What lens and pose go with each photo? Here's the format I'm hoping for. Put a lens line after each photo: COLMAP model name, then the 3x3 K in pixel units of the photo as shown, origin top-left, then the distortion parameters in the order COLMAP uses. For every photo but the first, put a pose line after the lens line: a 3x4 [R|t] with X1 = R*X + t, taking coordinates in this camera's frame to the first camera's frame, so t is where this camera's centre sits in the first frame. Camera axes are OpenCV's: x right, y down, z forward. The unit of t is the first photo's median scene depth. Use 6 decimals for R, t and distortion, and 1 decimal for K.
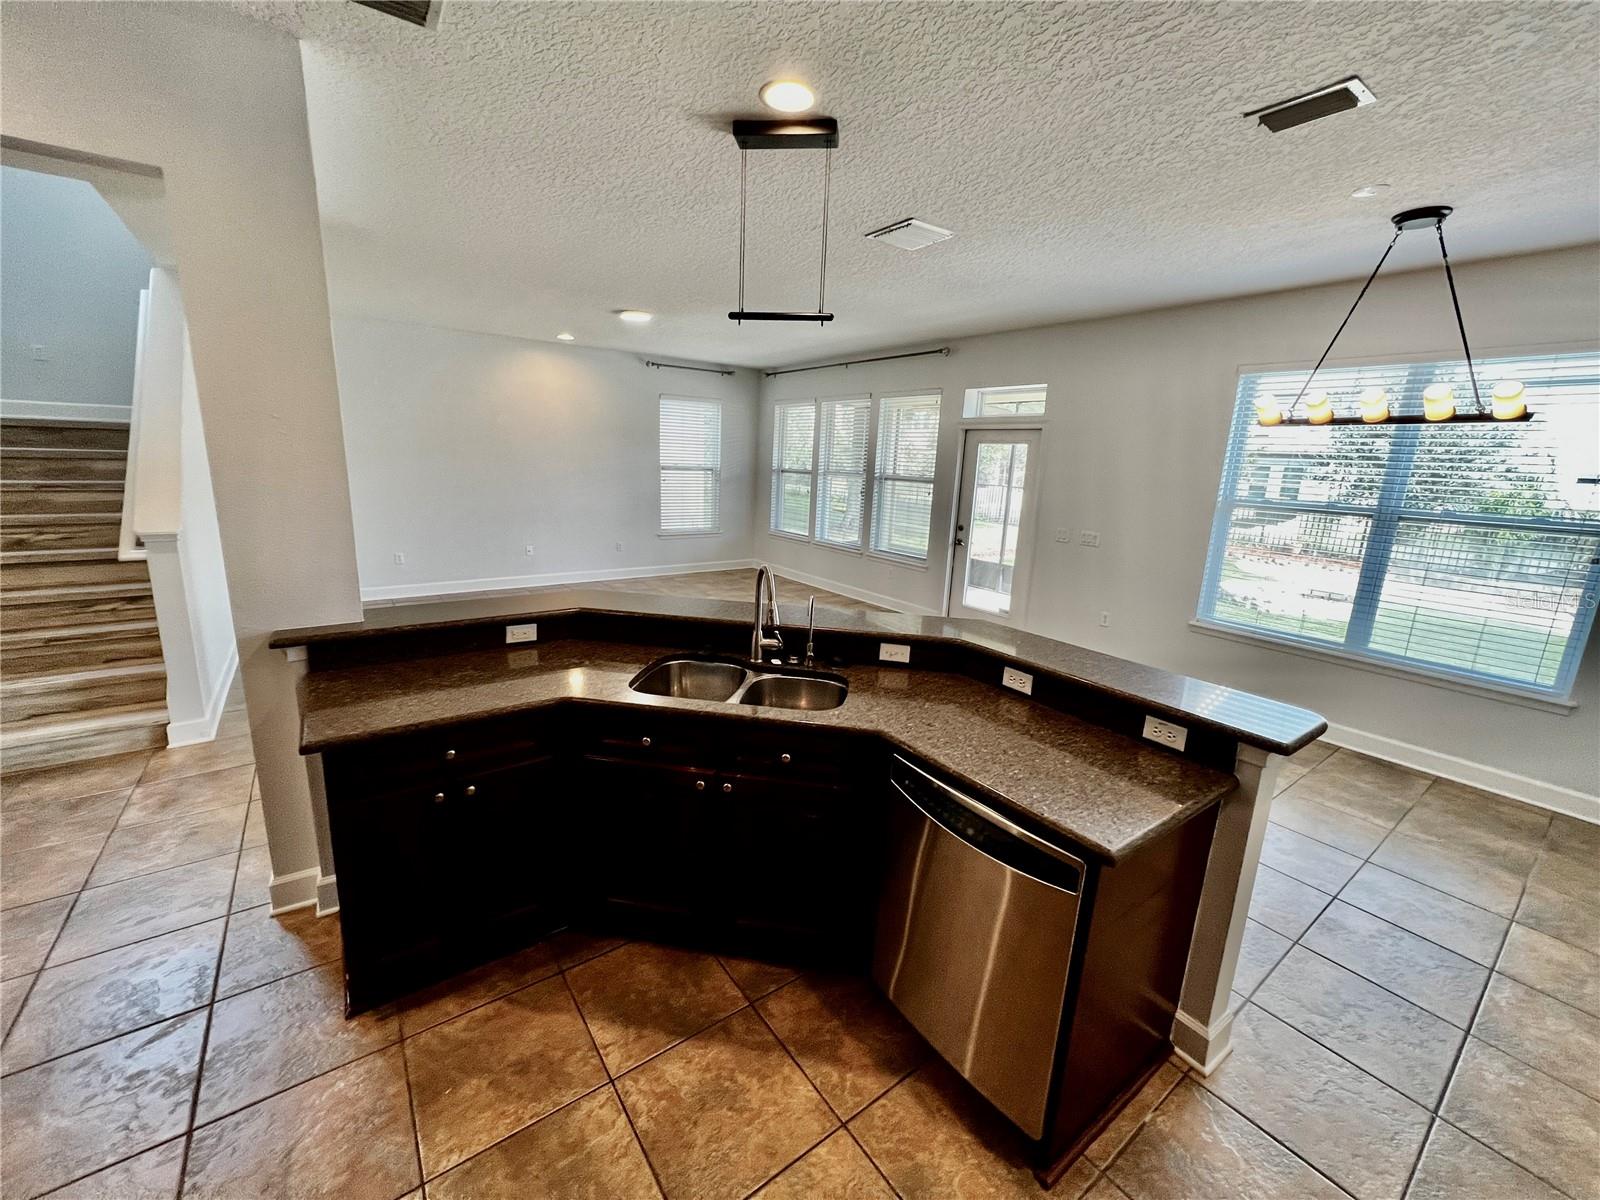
lens RADIAL K [[638.9, 0, 799.1], [0, 638.9, 594.7], [0, 0, 1]] dist [-0.000710, -0.000266]
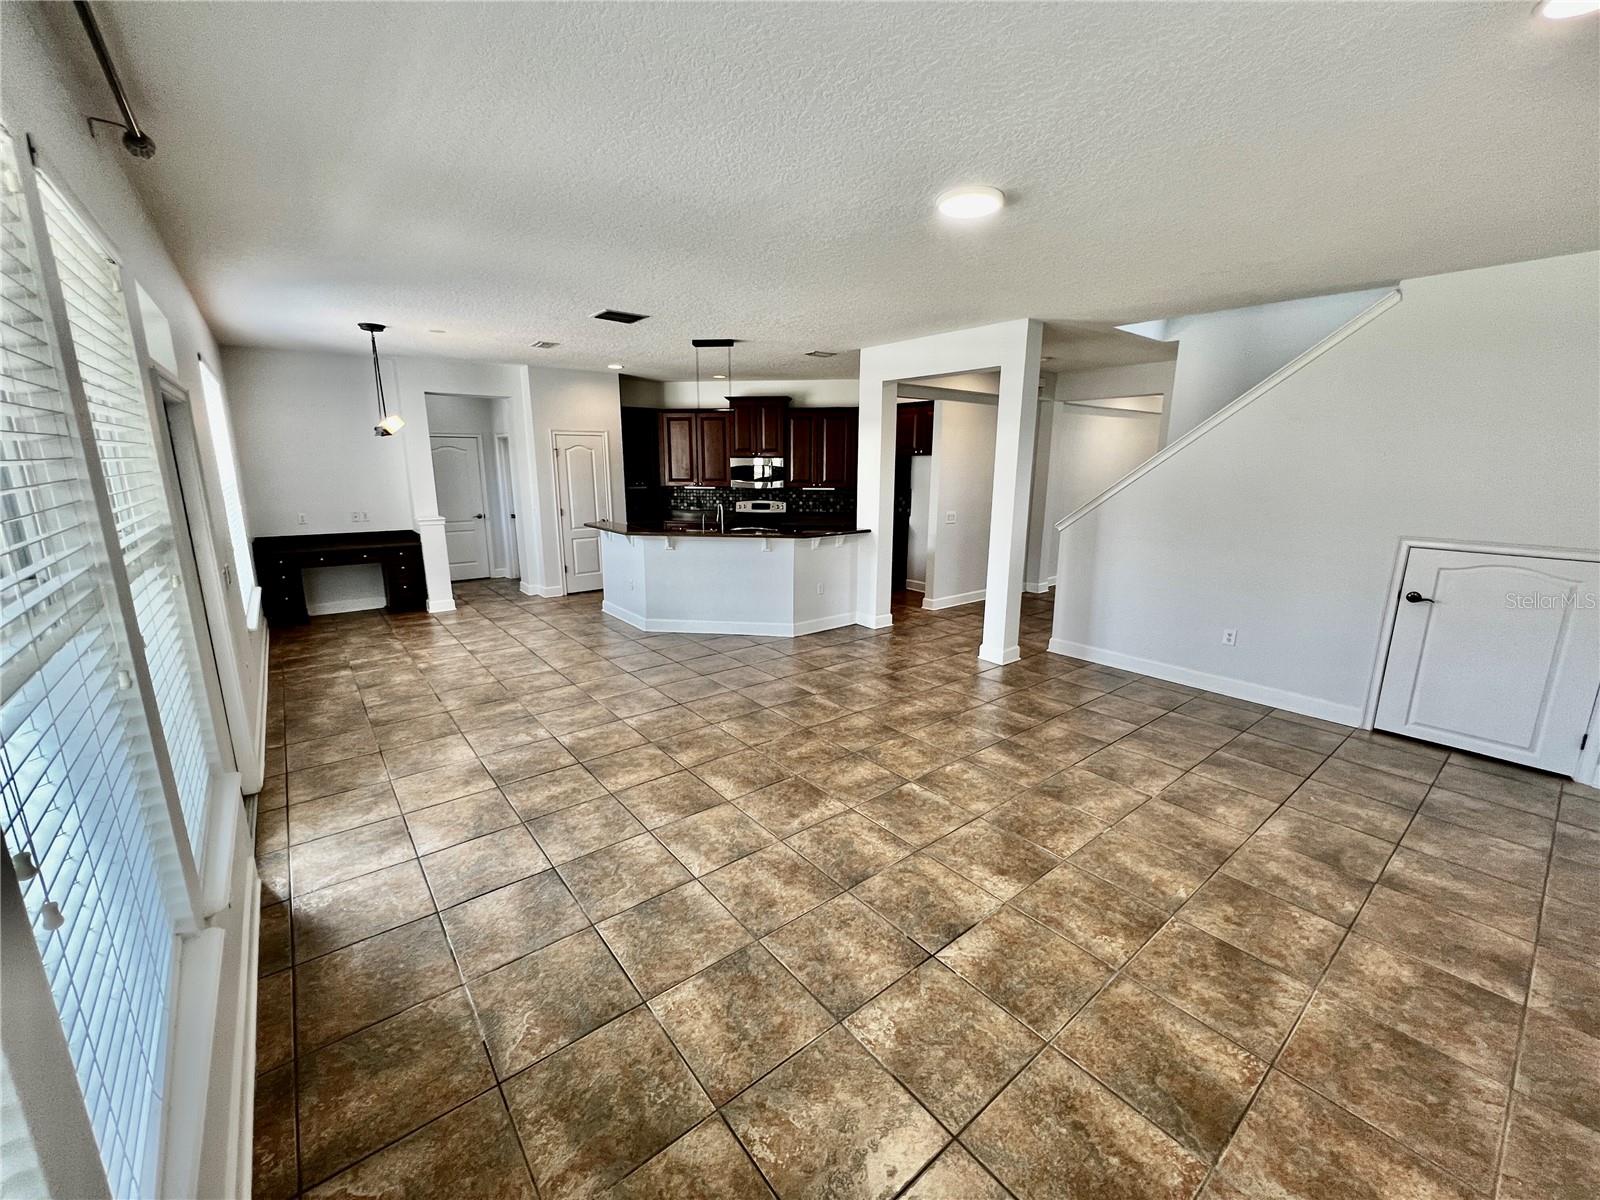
lens RADIAL K [[645.2, 0, 797.3], [0, 645.2, 596.2], [0, 0, 1]] dist [-0.001926, -0.000584]
pose [[-0.998202, -0.035214, -0.048496, -0.137445], [-0.052099, 0.909813, 0.411734, -0.461409], [0.029624, 0.413521, -0.910013, 2.000503]]
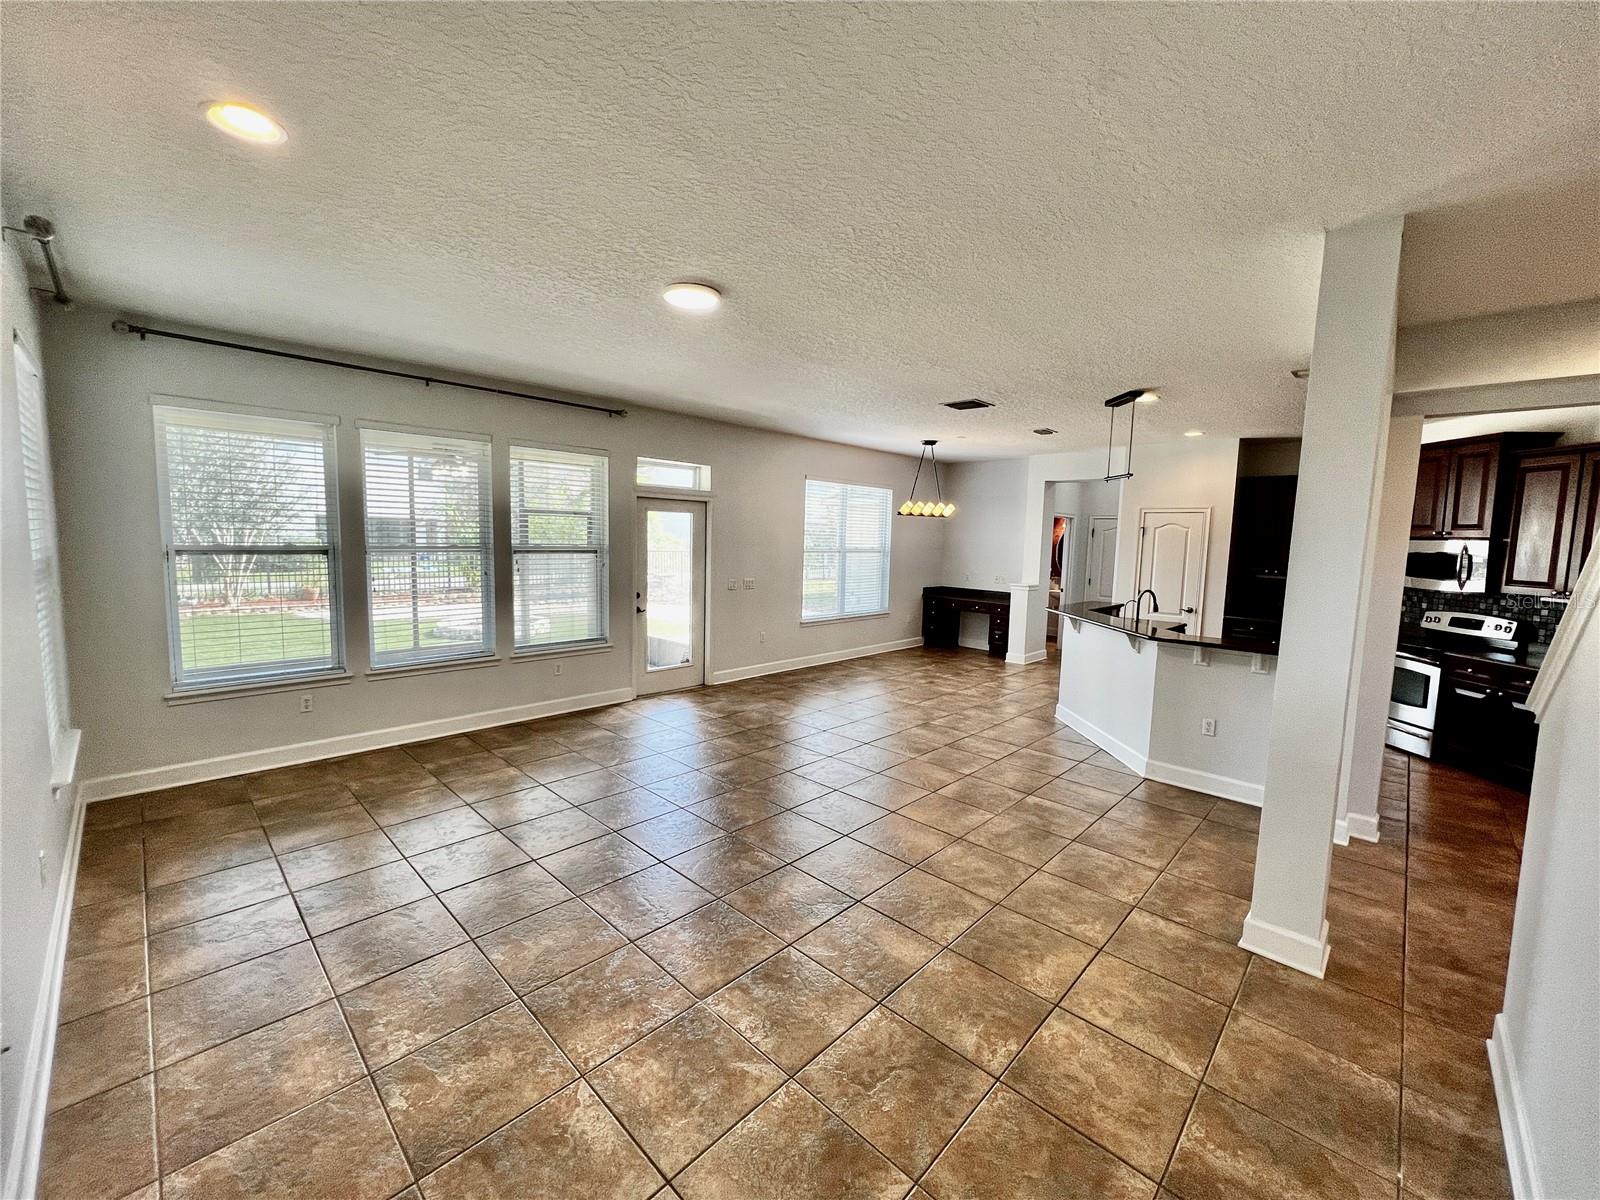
lens RADIAL K [[639.6, 0, 792.0], [0, 639.6, 600.7], [0, 0, 1]] dist [-0.002212, 0.000140]
pose [[-0.162224, -0.145429, 0.975978, -1.090544], [0.179800, 0.968165, 0.174150, -0.332396], [-0.970235, 0.203732, -0.130912, 1.328939]]
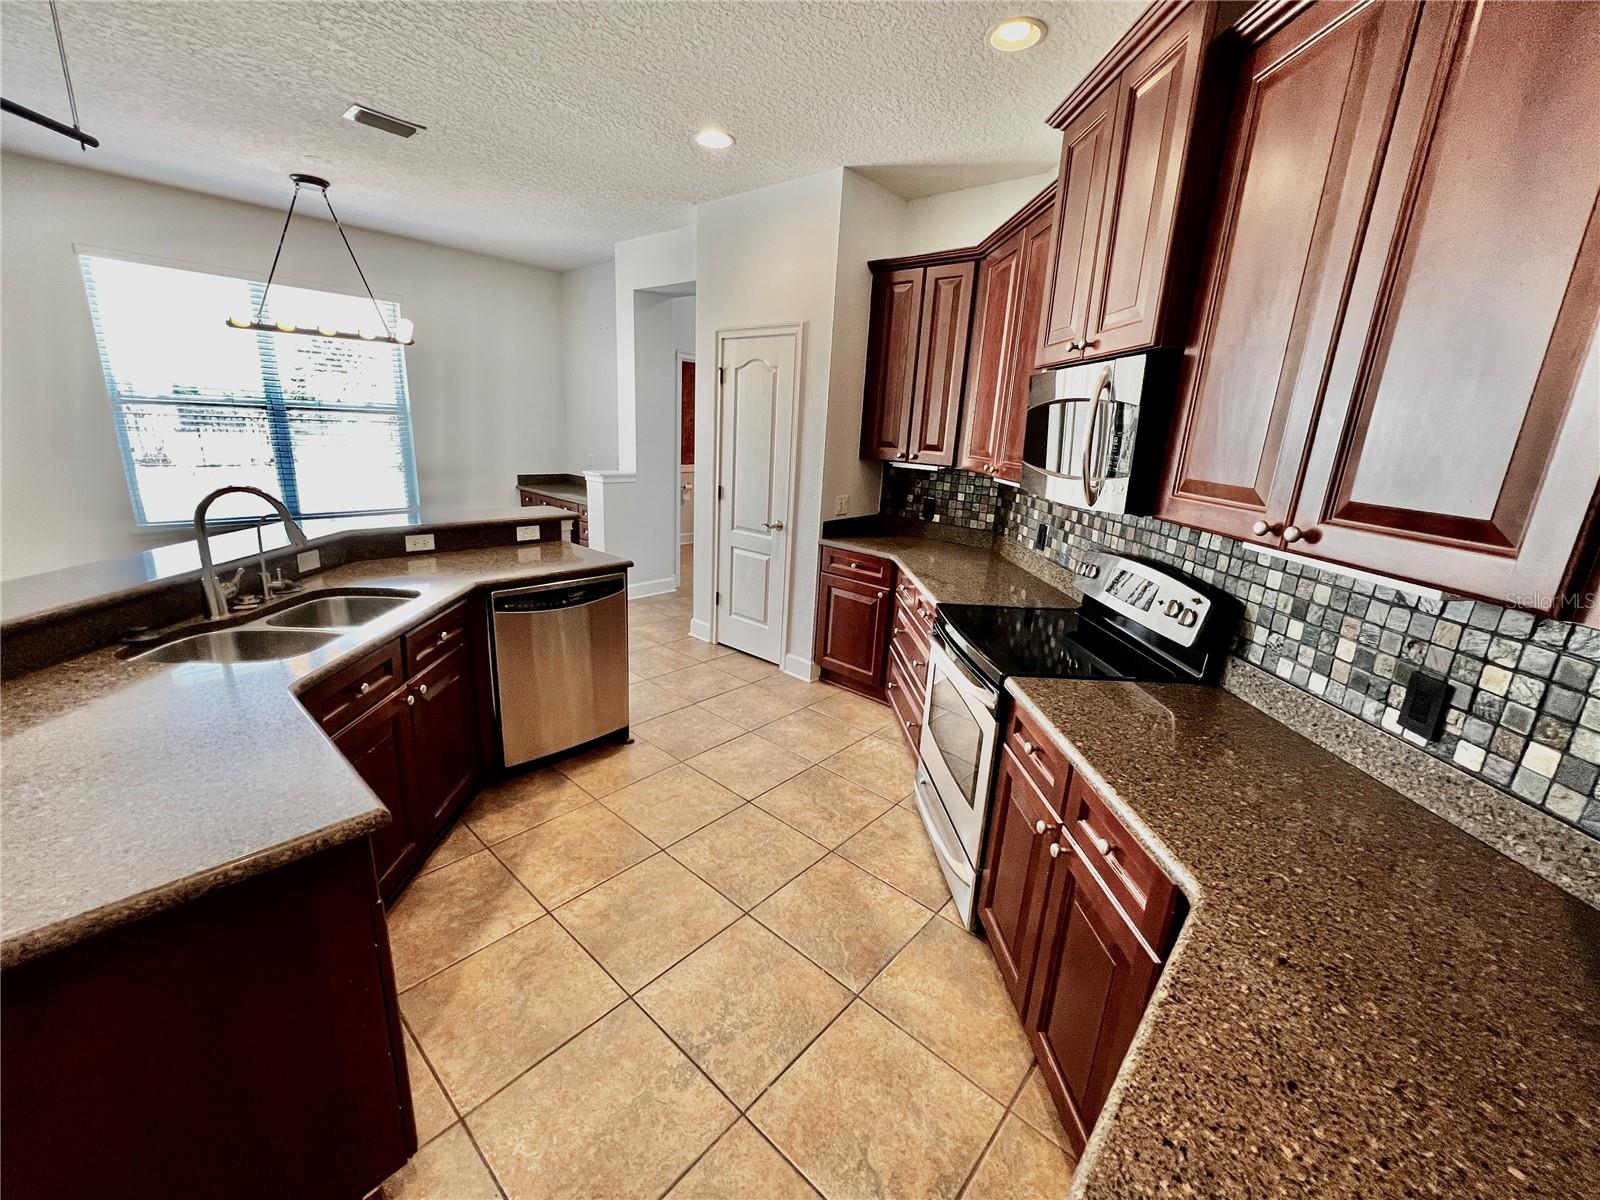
lens RADIAL K [[645.8, 0, 790.3], [0, 645.8, 594.8], [0, 0, 1]] dist [0.000434, -0.000022]
pose [[-0.199623, -0.302263, 0.932088, -0.520210], [0.152062, 0.930154, 0.334202, -0.043992], [-0.968002, 0.208449, -0.139718, 0.242934]]
